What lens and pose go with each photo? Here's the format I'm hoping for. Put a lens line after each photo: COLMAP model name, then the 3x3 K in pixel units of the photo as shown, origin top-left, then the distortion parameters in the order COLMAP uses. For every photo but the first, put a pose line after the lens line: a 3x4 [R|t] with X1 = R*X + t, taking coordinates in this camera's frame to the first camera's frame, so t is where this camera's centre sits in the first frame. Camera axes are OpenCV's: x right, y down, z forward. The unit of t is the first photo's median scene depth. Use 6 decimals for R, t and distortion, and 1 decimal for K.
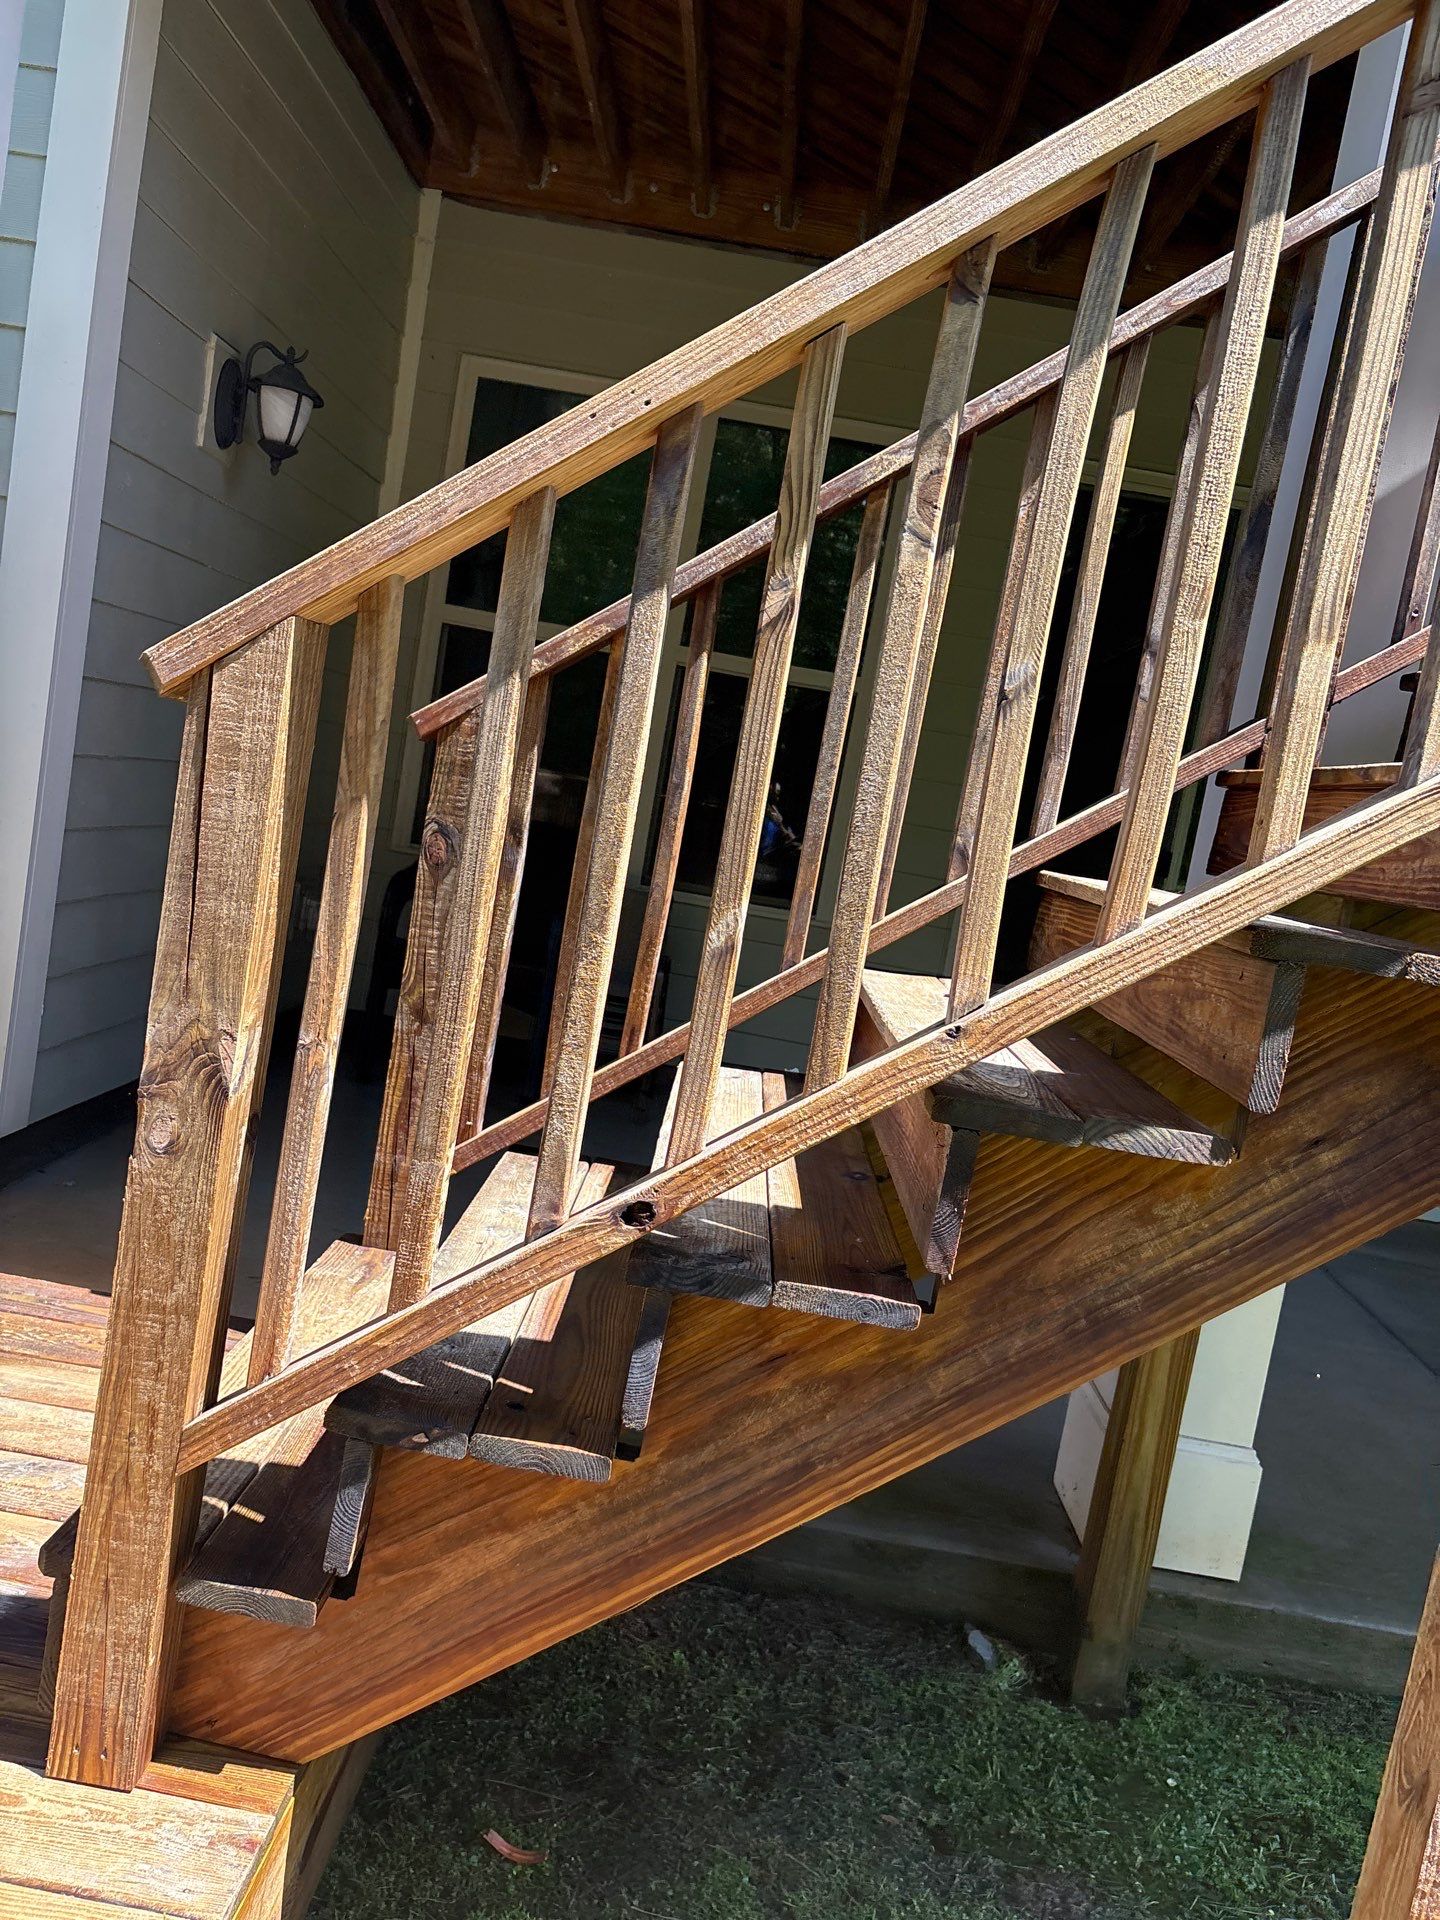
lens RADIAL K [[1474.4, 0, 717.0], [0, 1474.4, 943.0], [0, 0, 1]] dist [0.051378, -0.057544]
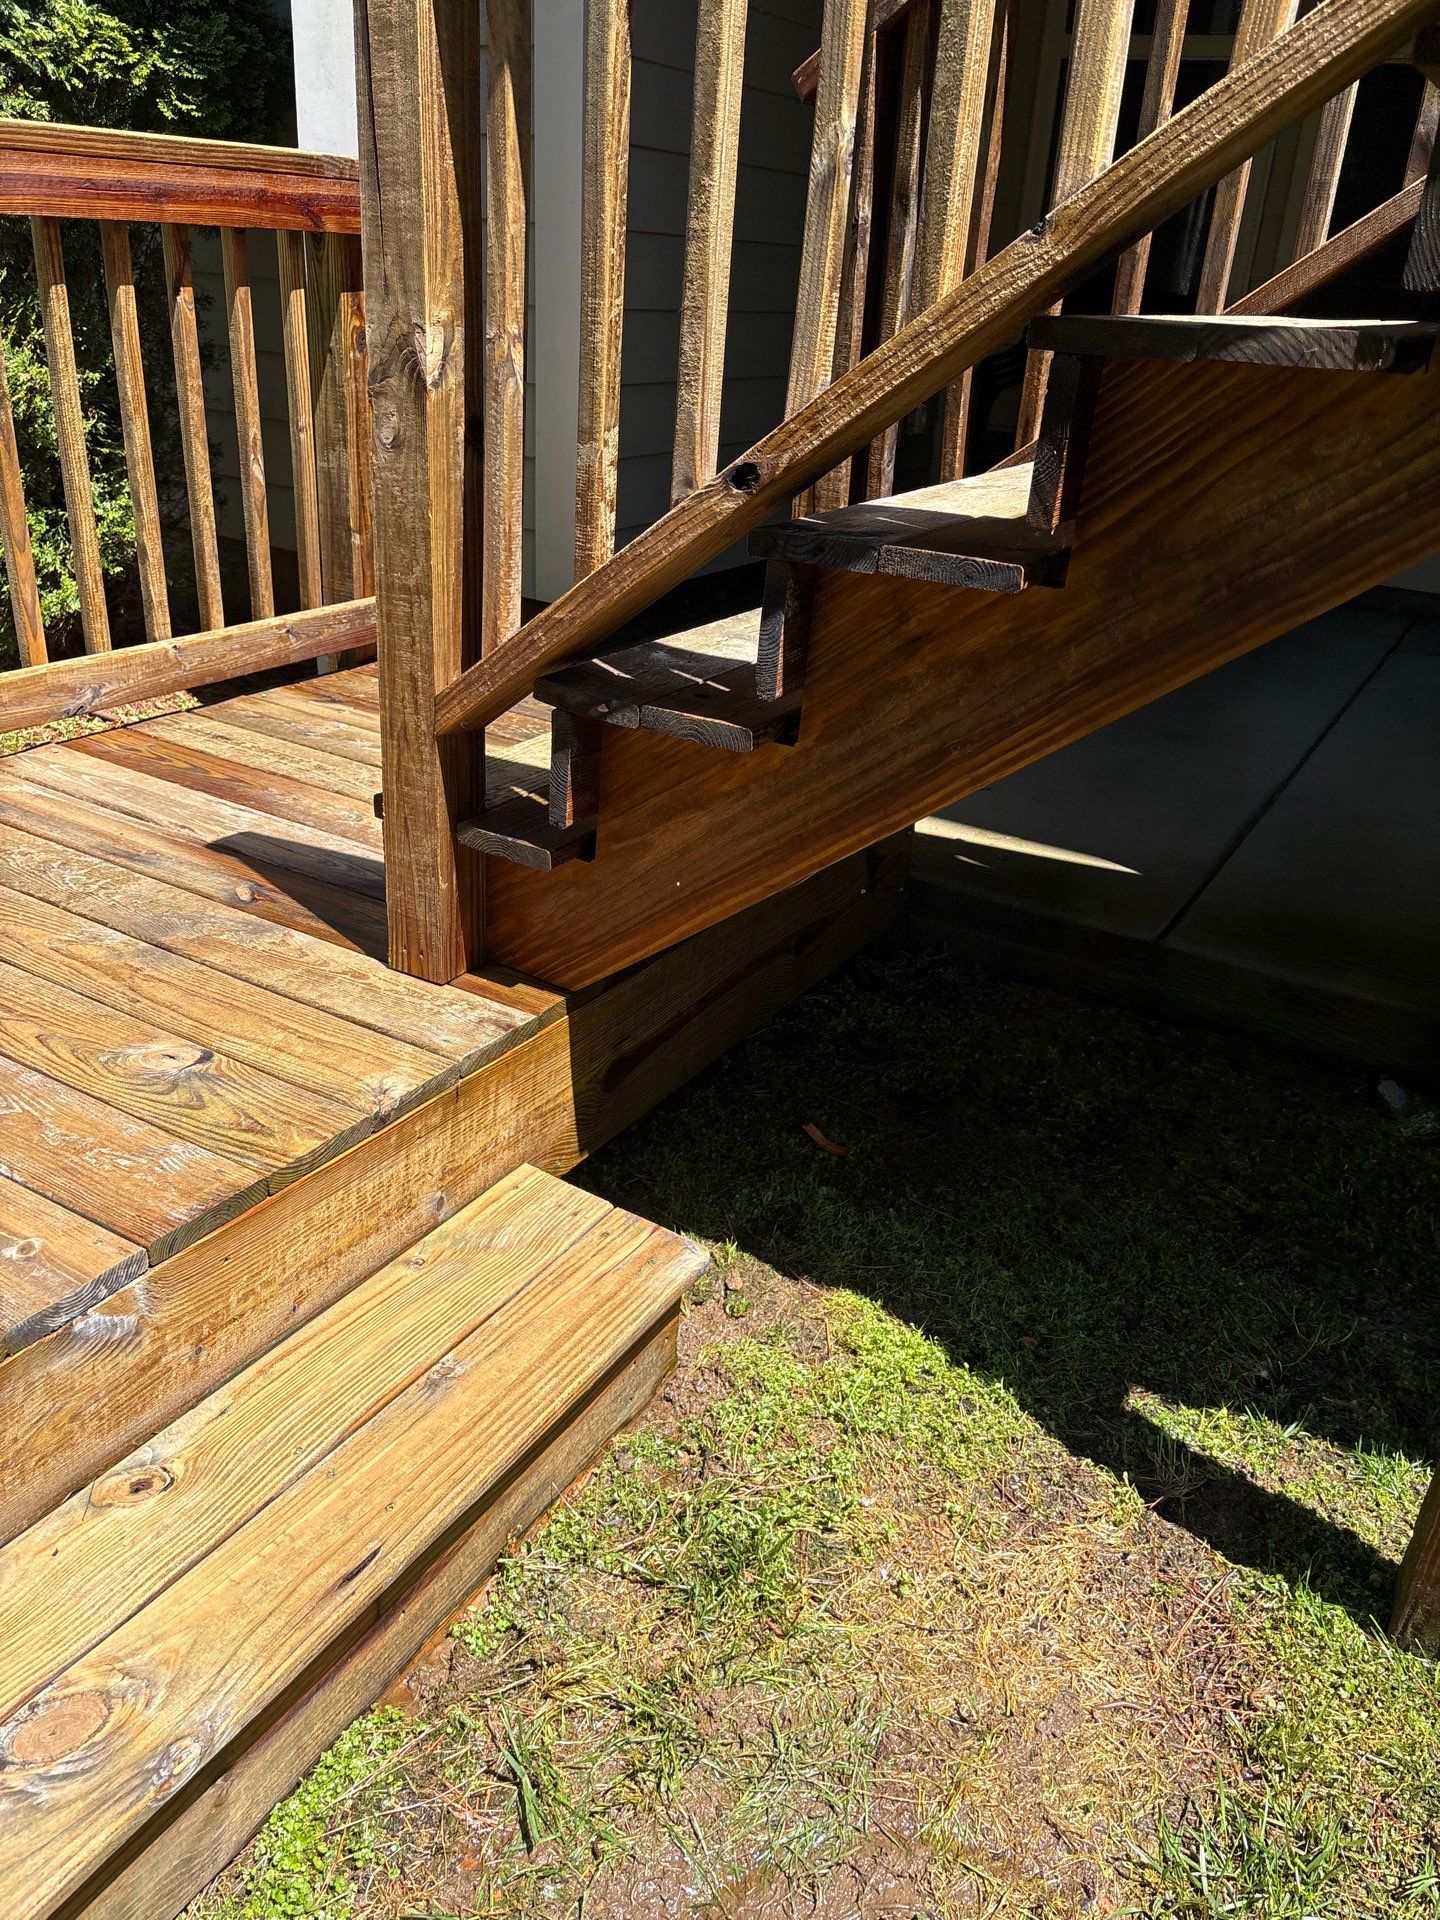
lens RADIAL K [[1474.4, 0, 714.5], [0, 1474.4, 978.6], [0, 0, 1]] dist [0.051378, -0.057544]
pose [[0.878539, 0.102933, -0.466448, 0.413085], [0.037333, 0.958723, 0.281881, 0.212915], [0.476209, -0.265057, 0.838433, 0.040599]]
